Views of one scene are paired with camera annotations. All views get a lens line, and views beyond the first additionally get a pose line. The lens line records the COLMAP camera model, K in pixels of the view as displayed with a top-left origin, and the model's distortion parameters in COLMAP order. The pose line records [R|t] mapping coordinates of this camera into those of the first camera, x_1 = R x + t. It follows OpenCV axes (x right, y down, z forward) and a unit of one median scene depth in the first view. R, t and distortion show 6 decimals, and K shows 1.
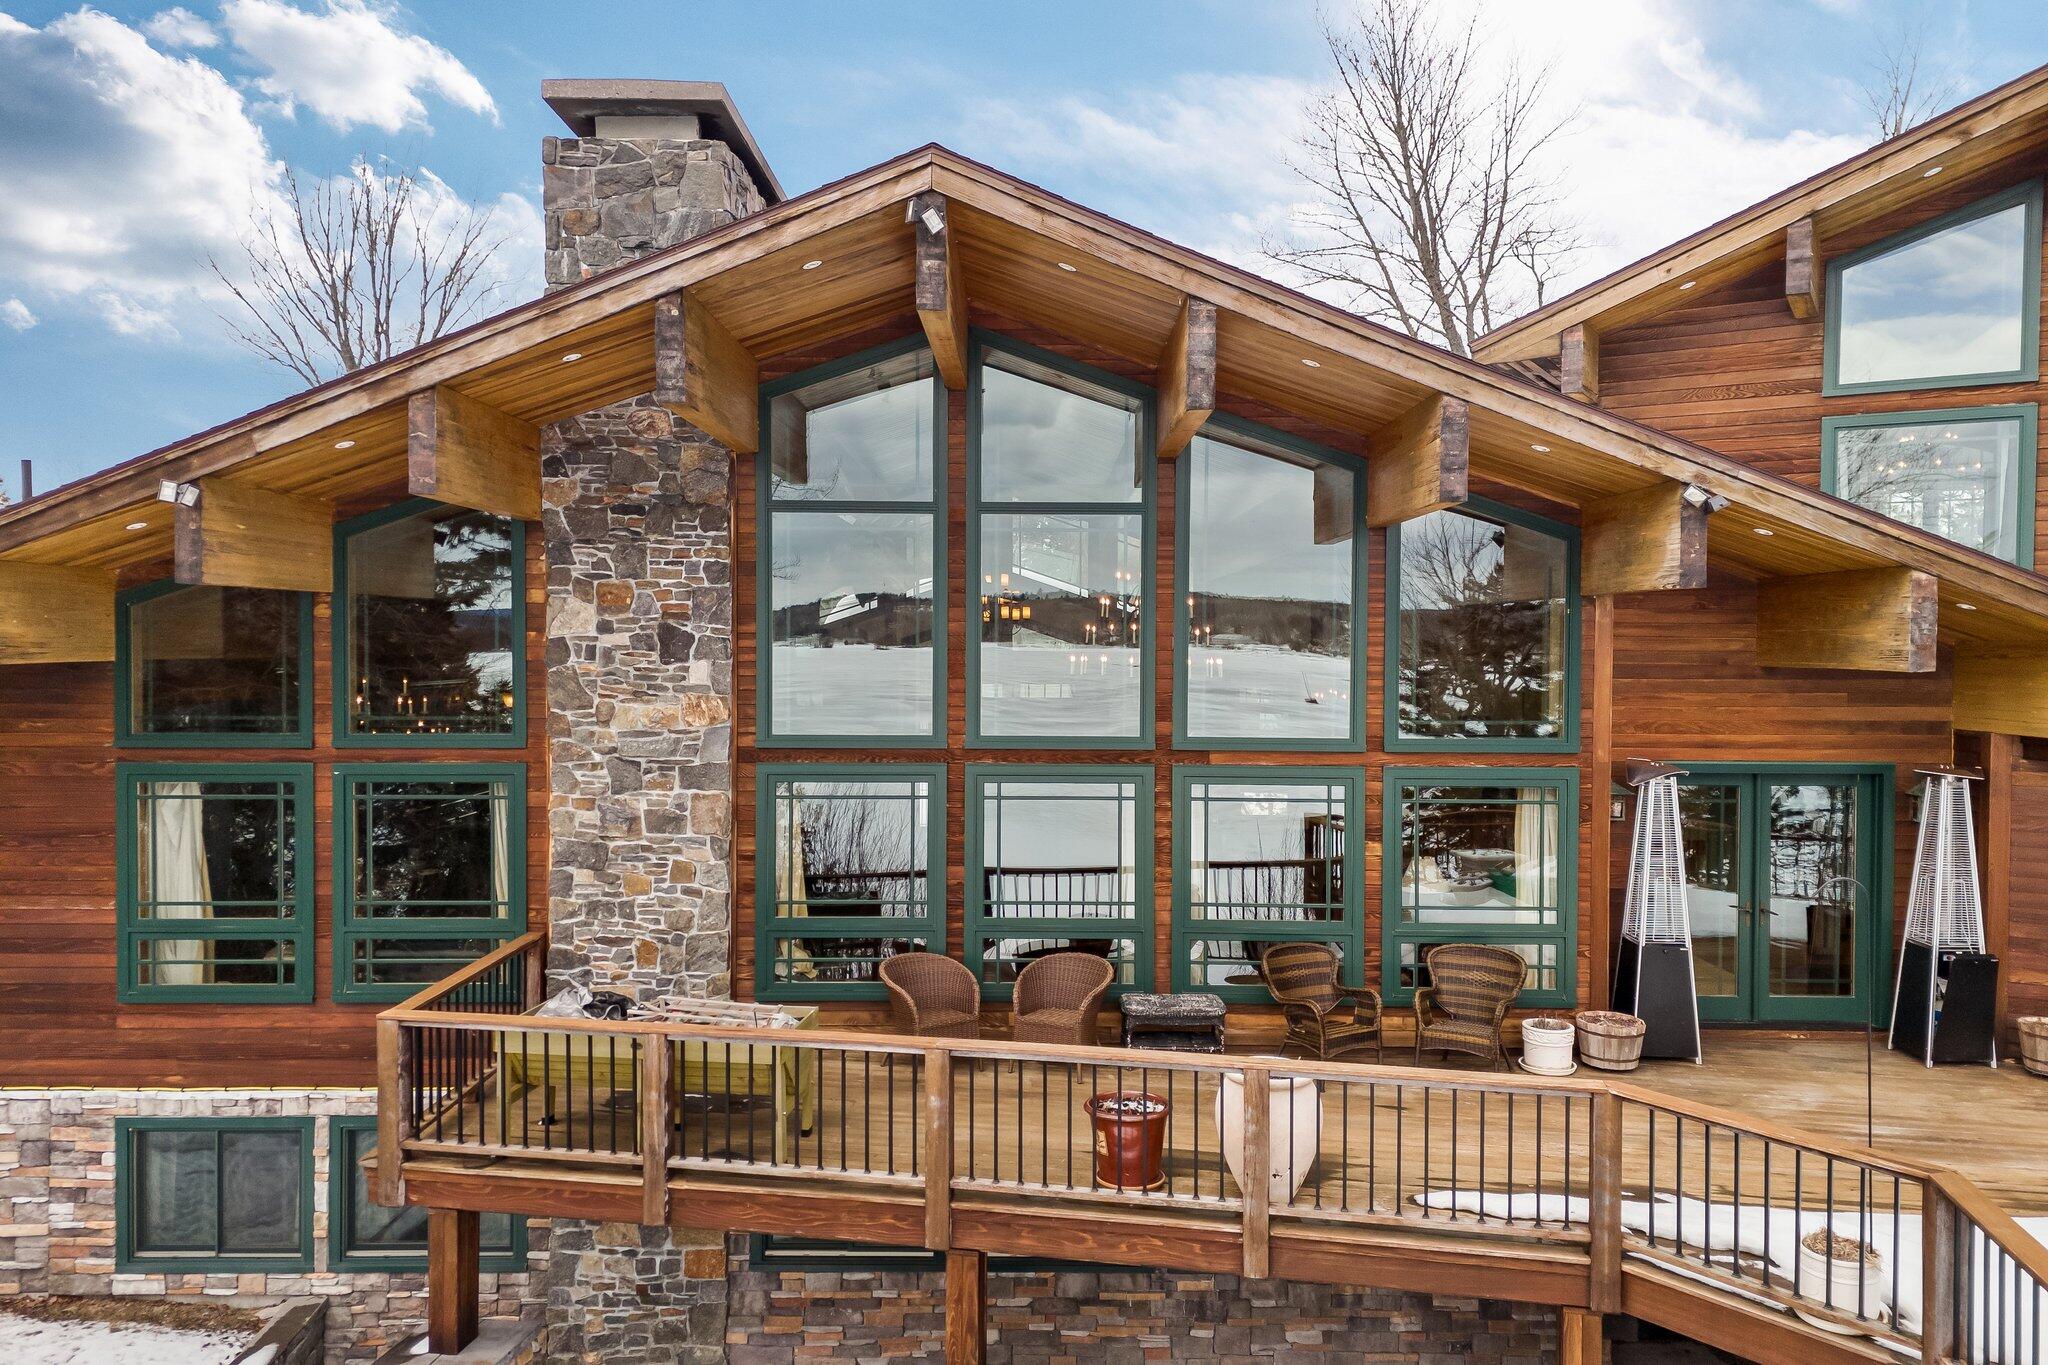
lens RADIAL K [[1491.5, 0, 1022.6], [0, 1491.5, 661.8], [0, 0, 1]] dist [0.038743, 0.001815]
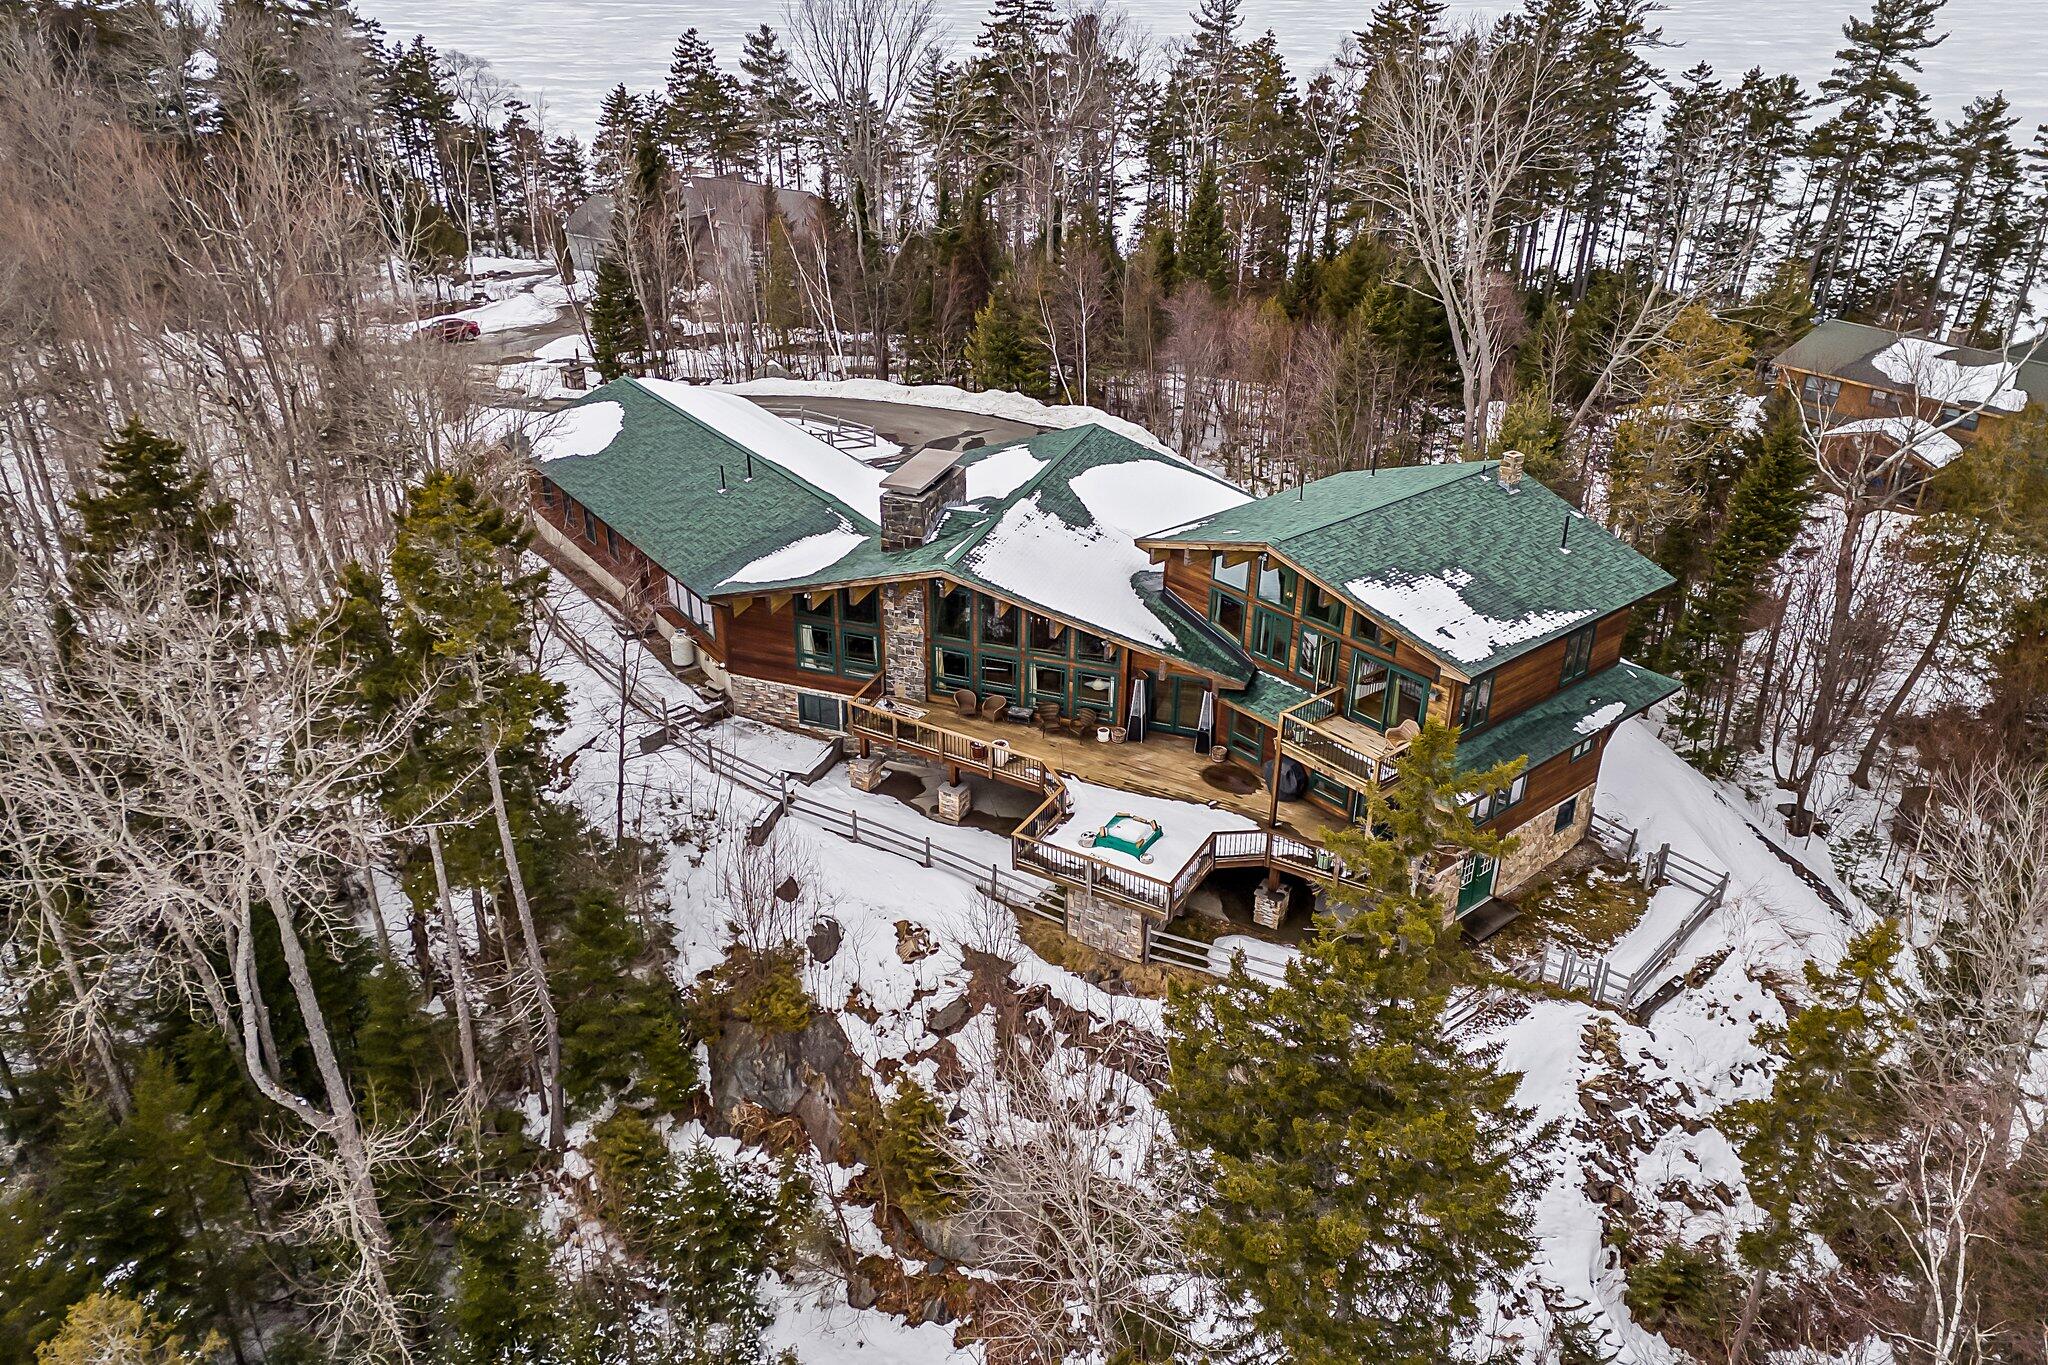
lens RADIAL K [[1491.5, 0, 1022.6], [0, 1491.5, 661.8], [0, 0, 1]] dist [0.038743, 0.001815]
pose [[0.944369, 0.144429, -0.295477, 1.318523], [-0.014419, 0.915734, 0.401526, -1.573761], [0.328571, -0.374928, 0.866874, -2.574504]]
